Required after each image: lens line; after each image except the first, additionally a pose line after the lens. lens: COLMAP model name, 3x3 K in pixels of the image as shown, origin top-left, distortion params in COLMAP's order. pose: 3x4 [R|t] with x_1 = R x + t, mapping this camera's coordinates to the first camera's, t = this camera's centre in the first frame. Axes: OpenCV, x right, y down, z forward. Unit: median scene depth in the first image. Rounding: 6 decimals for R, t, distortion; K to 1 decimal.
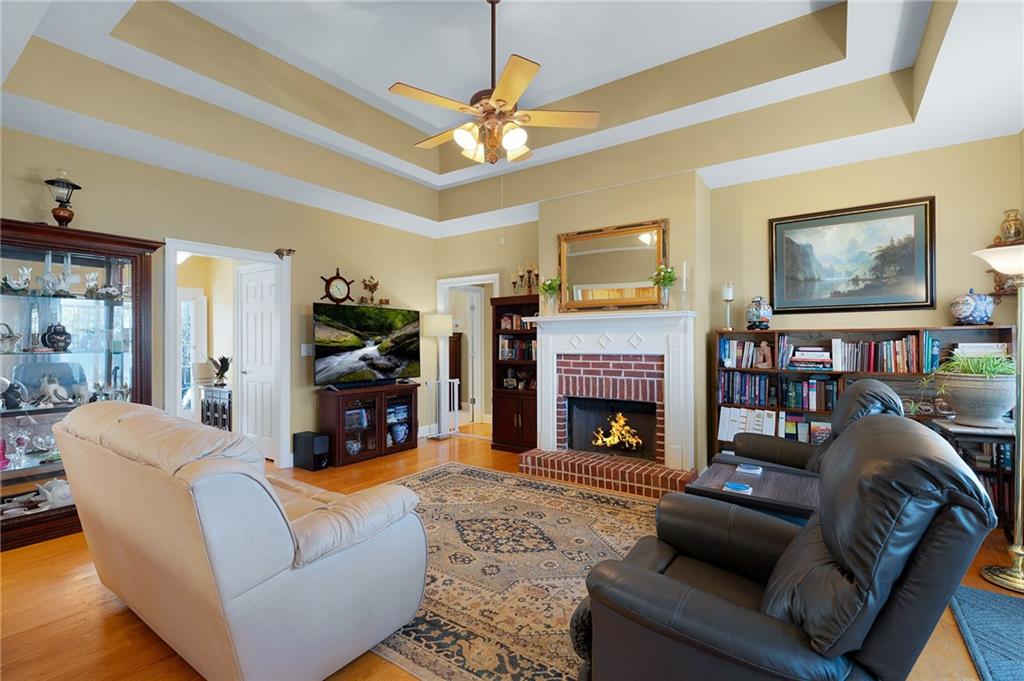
lens RADIAL K [[466.5, 0, 512.9], [0, 466.5, 339.8], [0, 0, 1]] dist [0.004059, -0.001284]
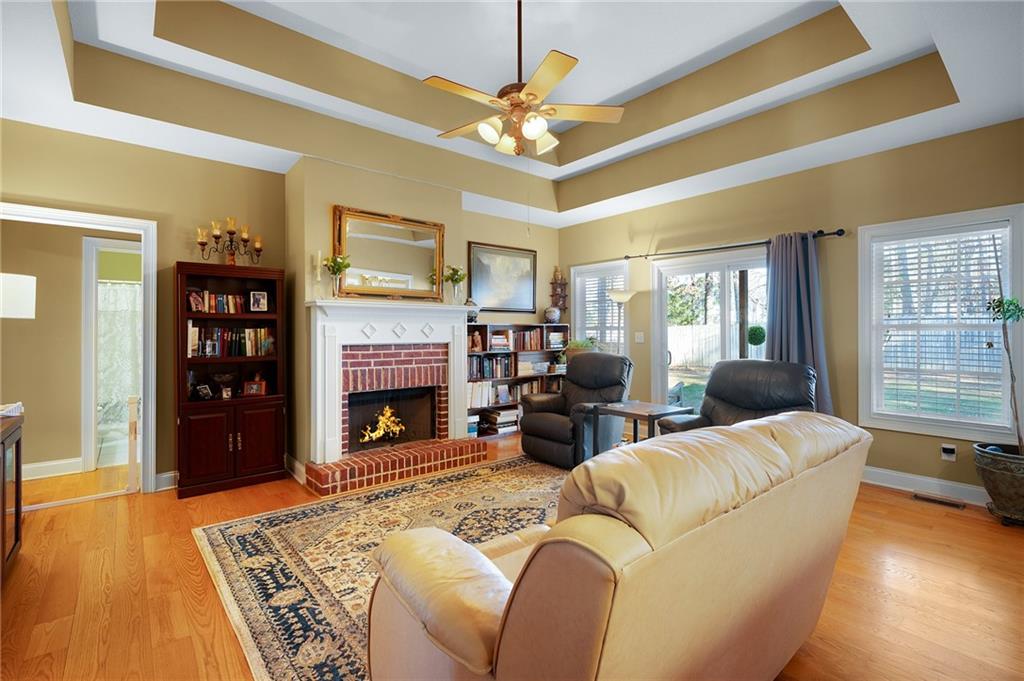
lens RADIAL K [[466.5, 0, 512.0], [0, 466.5, 327.0], [0, 0, 1]] dist [0.004059, -0.001284]
pose [[0.264889, 0.011474, 0.964211, -0.734317], [-0.007497, 0.999923, -0.009839, 0.003293], [-0.964250, -0.004623, 0.264955, 0.532596]]
